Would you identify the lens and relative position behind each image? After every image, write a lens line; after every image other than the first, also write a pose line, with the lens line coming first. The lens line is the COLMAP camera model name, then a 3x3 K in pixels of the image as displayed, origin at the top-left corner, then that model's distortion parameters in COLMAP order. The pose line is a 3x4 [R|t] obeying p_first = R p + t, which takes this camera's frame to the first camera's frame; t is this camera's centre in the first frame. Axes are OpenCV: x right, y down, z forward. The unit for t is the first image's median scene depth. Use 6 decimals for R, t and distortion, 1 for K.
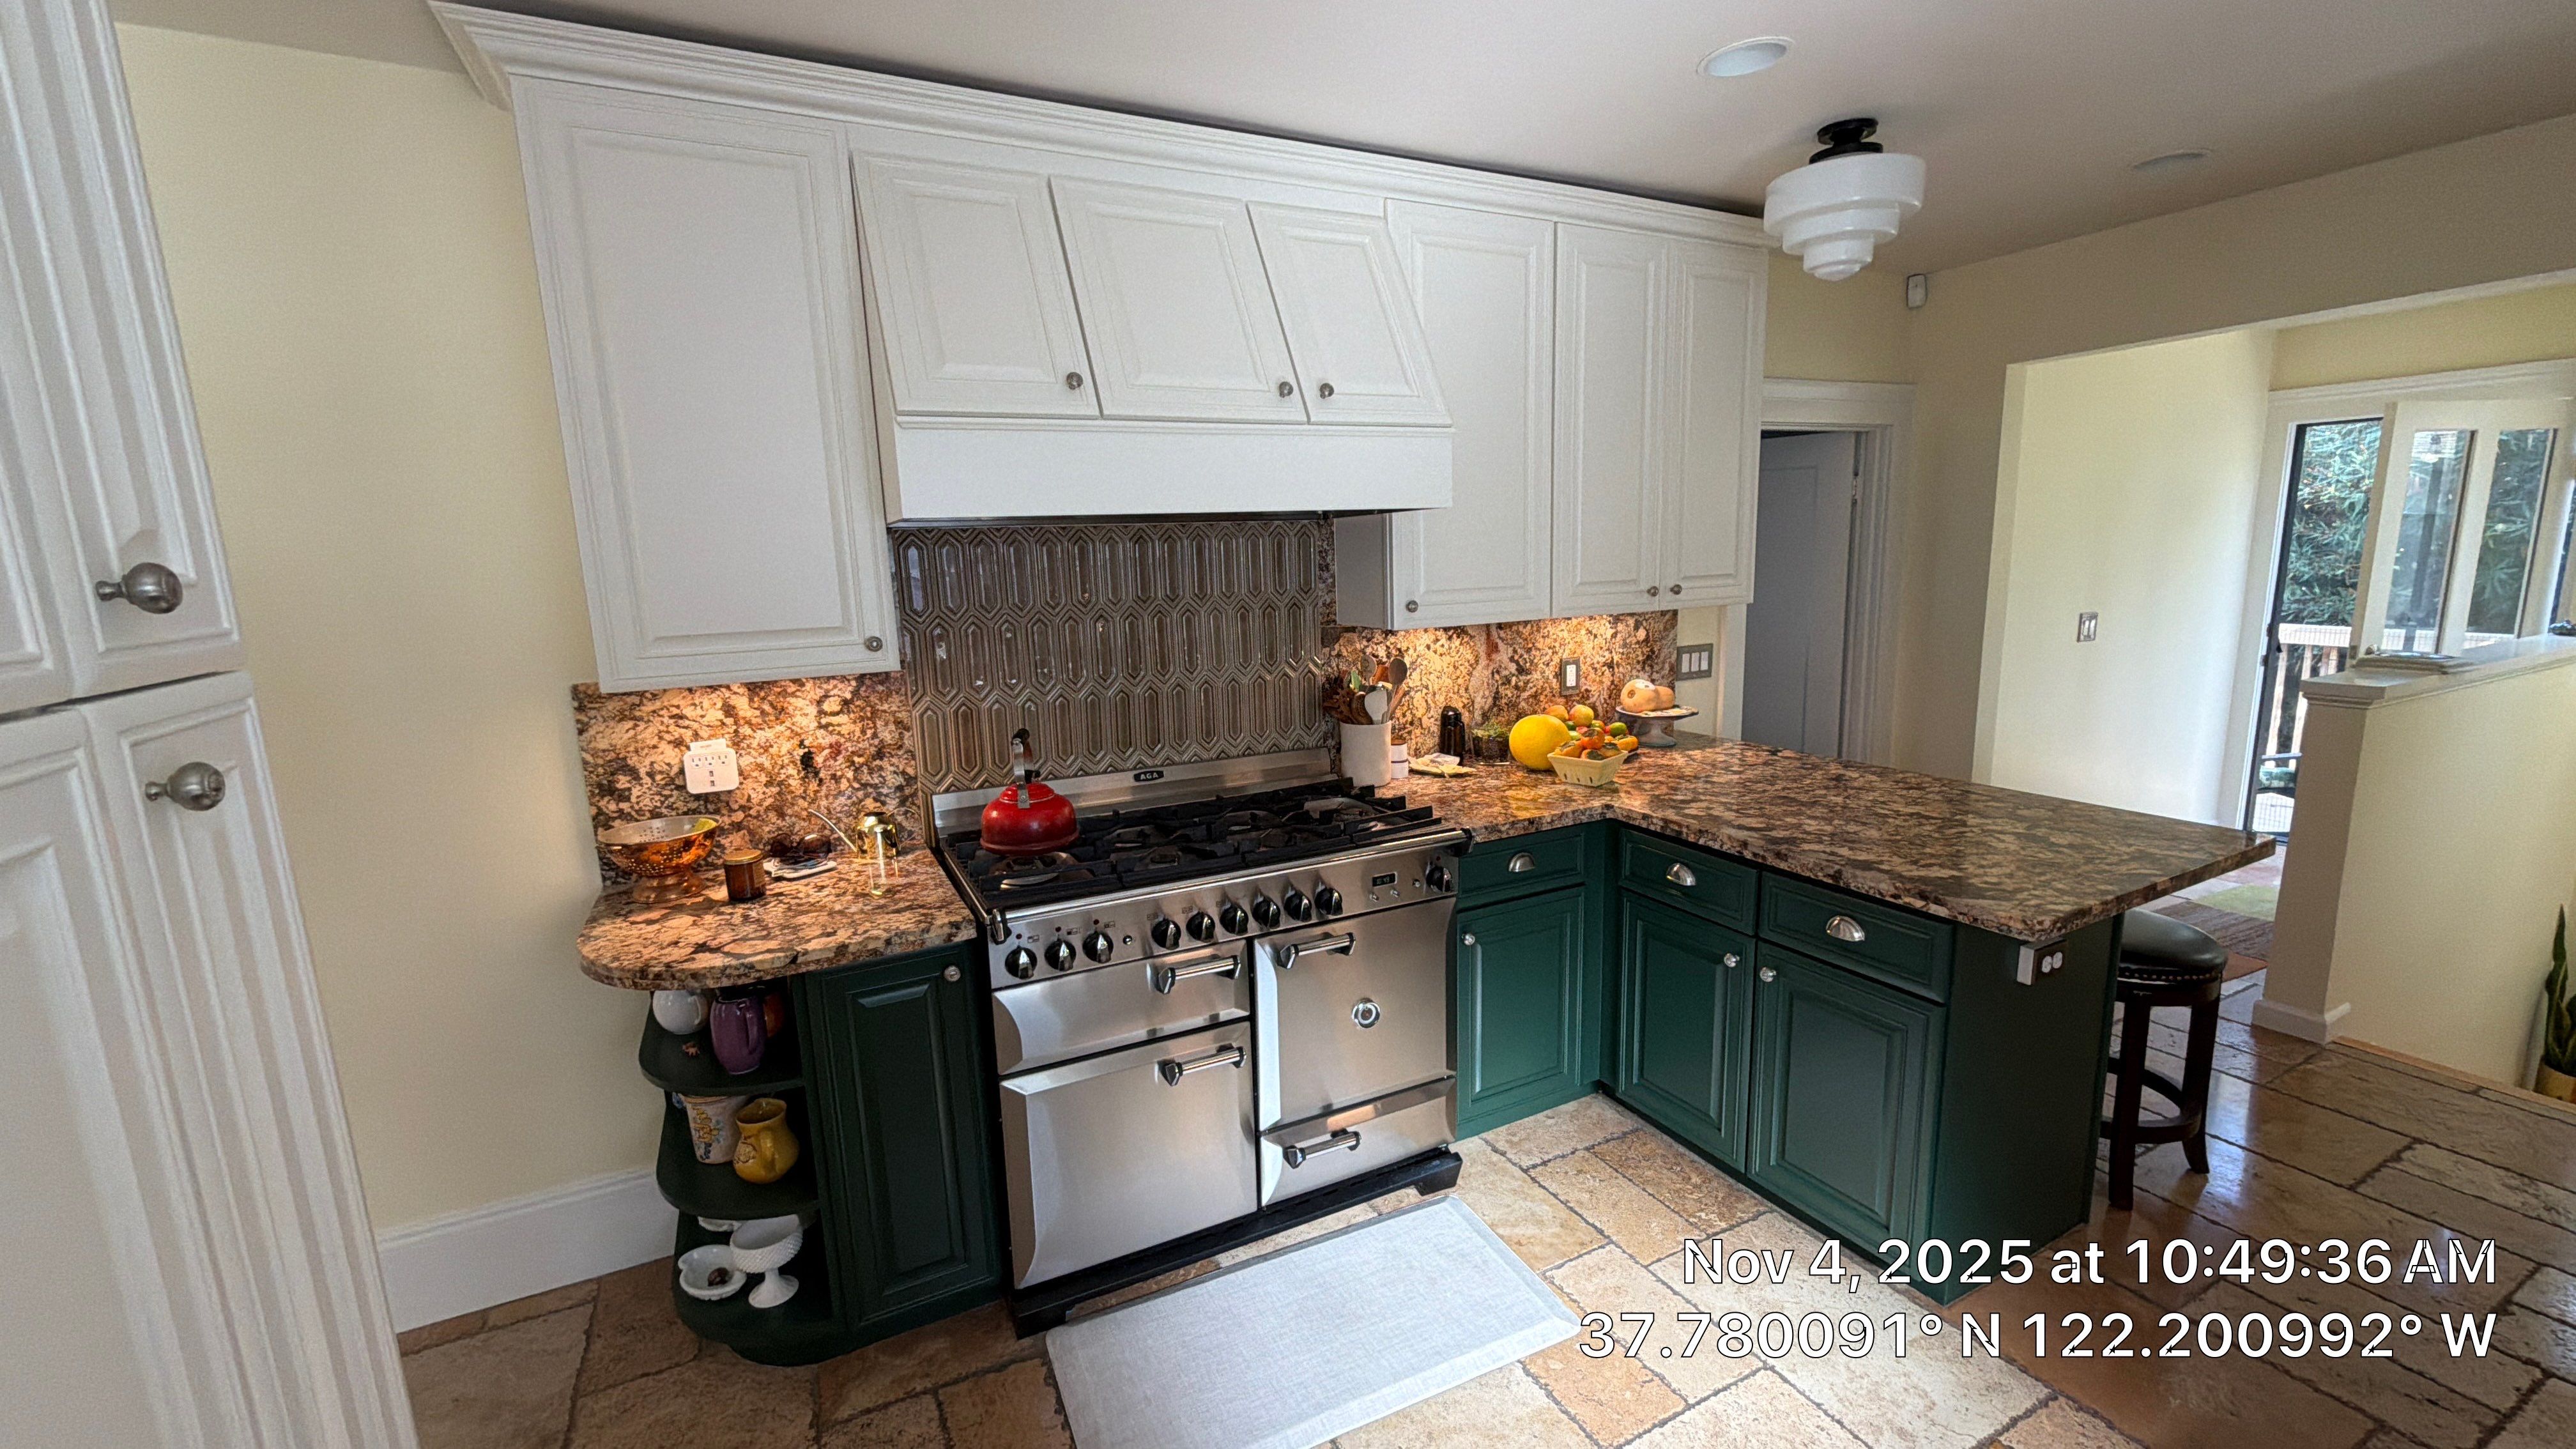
lens RADIAL K [[1024.1, 0, 1285.3], [0, 1024.1, 730.8], [0, 0, 1]] dist [-0.007941, 0.000297]
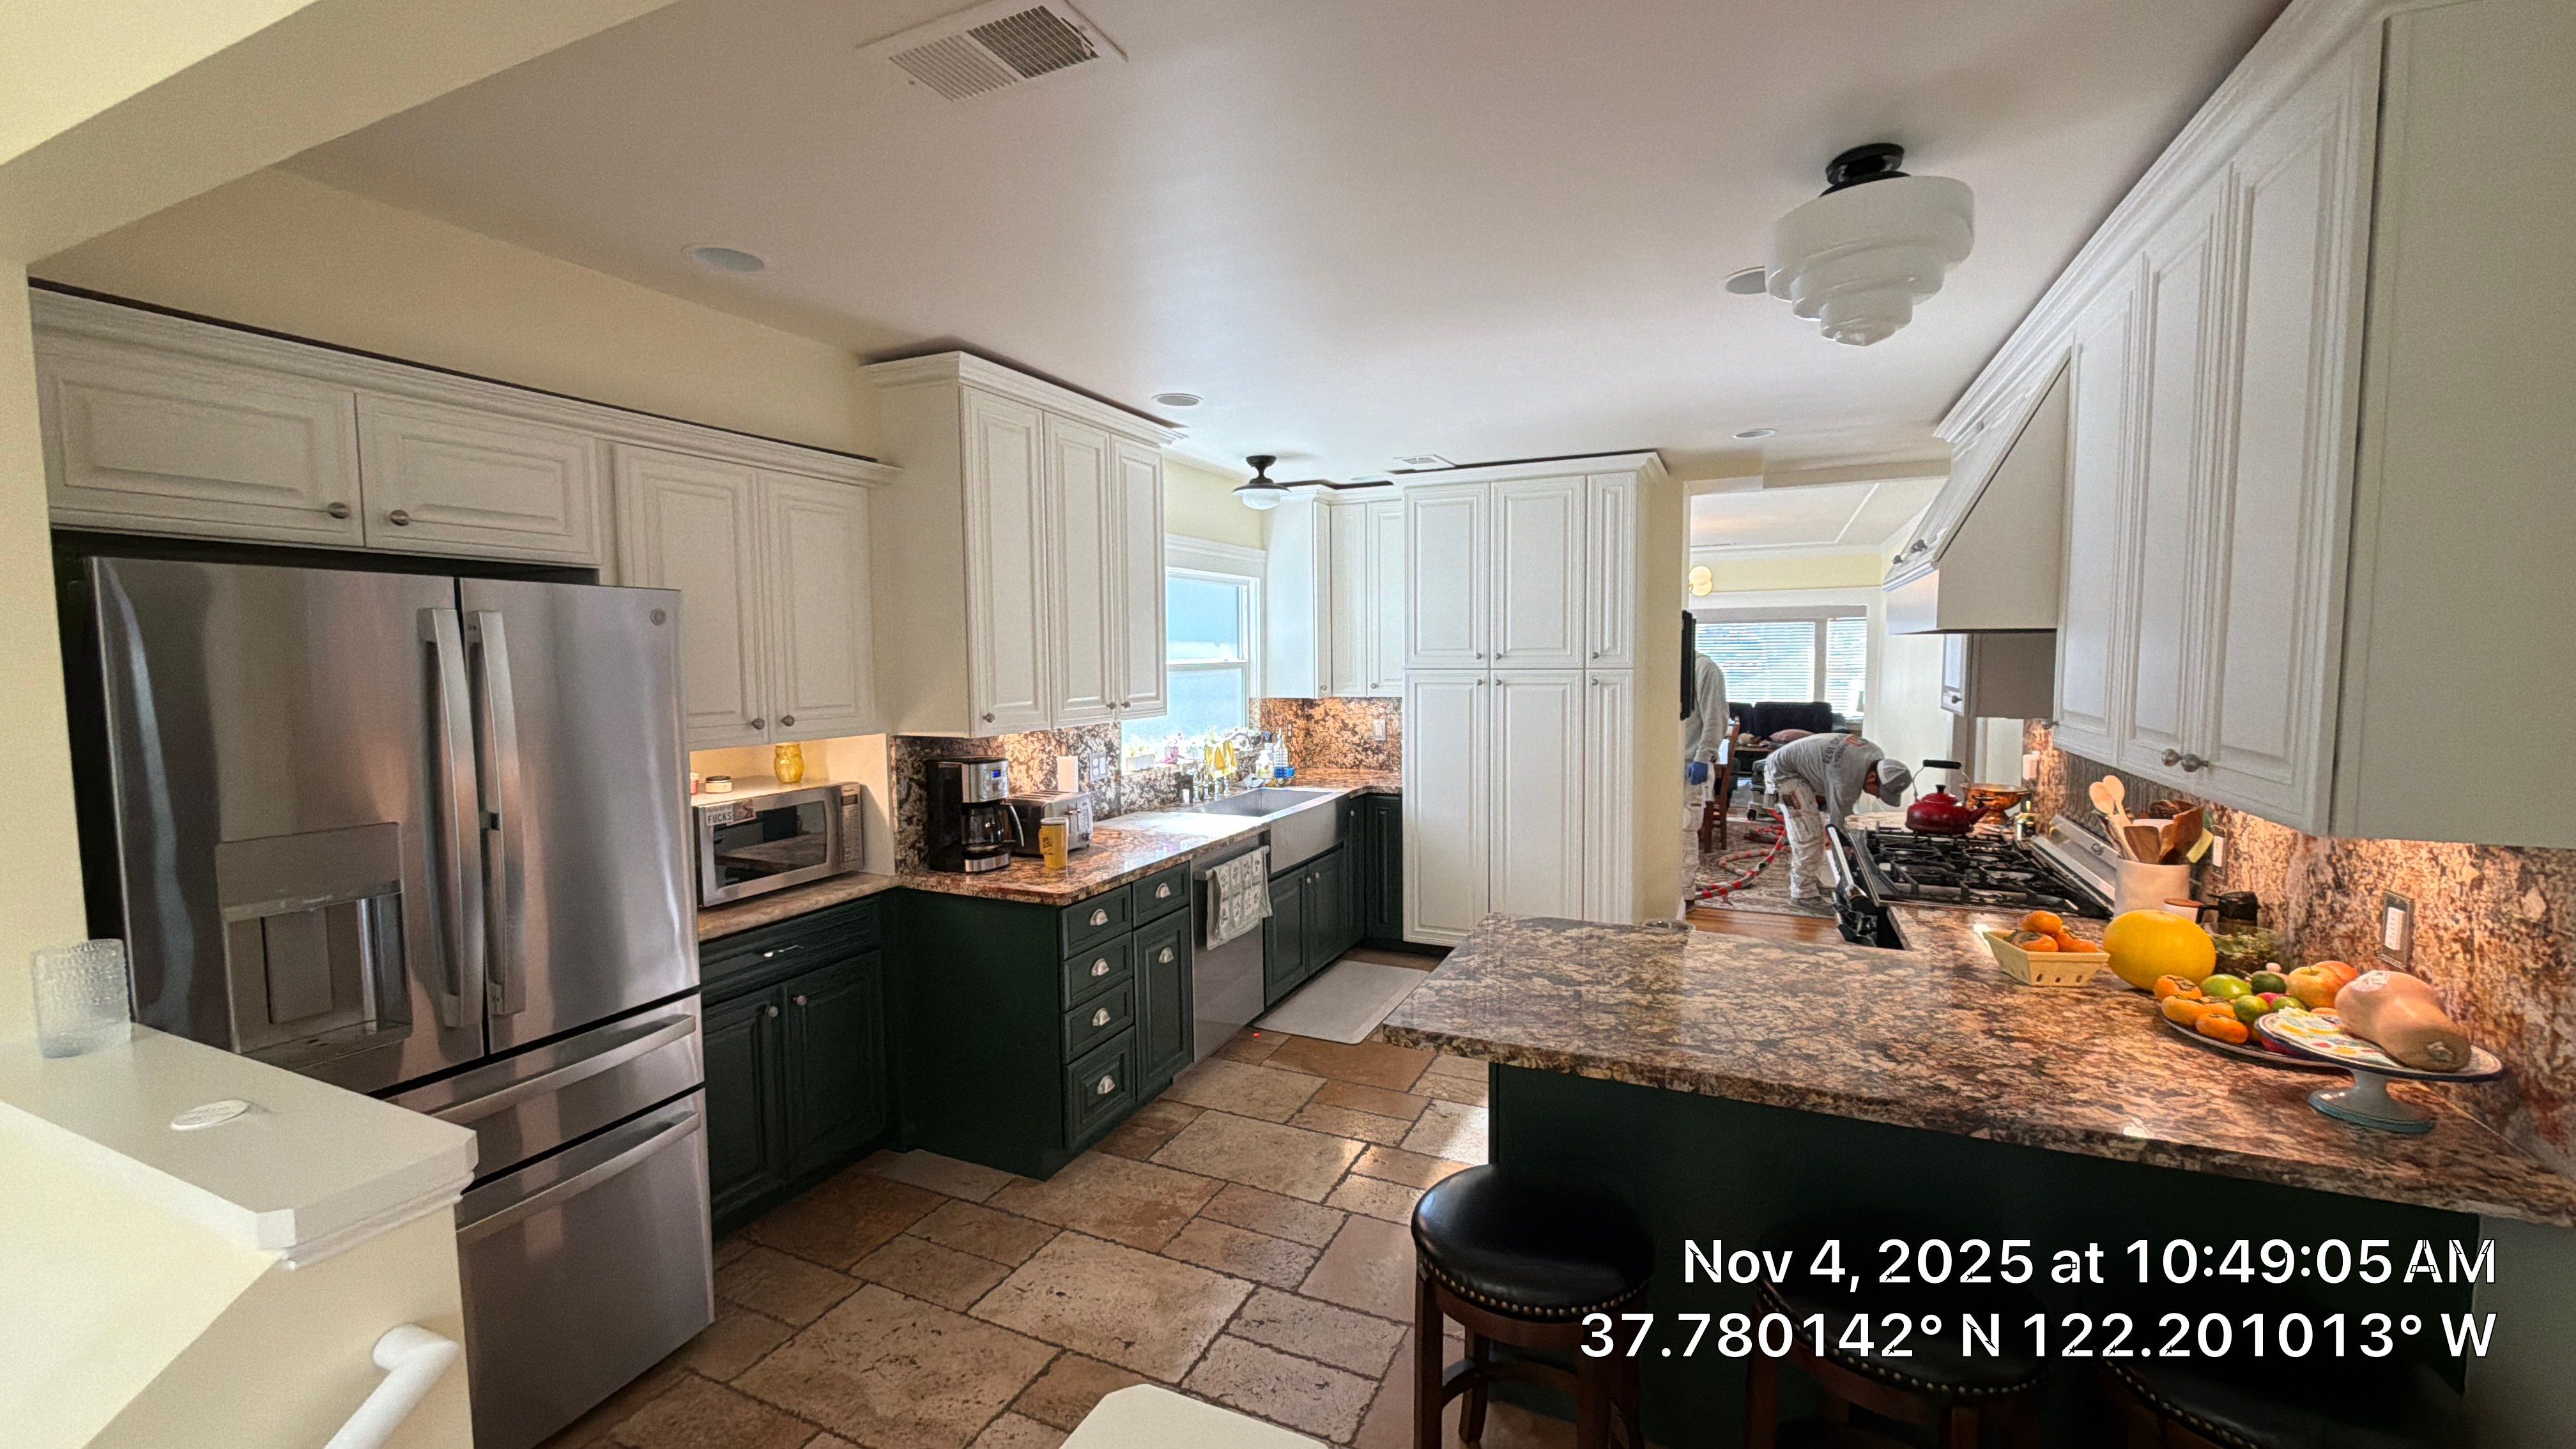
lens RADIAL K [[1024.1, 0, 1297.1], [0, 1024.1, 719.6], [0, 0, 1]] dist [-0.007941, 0.000297]
pose [[-0.773753, 0.083891, -0.627909, 1.472539], [-0.075066, 0.972067, 0.222374, -0.330177], [0.629025, 0.219197, -0.745842, 1.461059]]
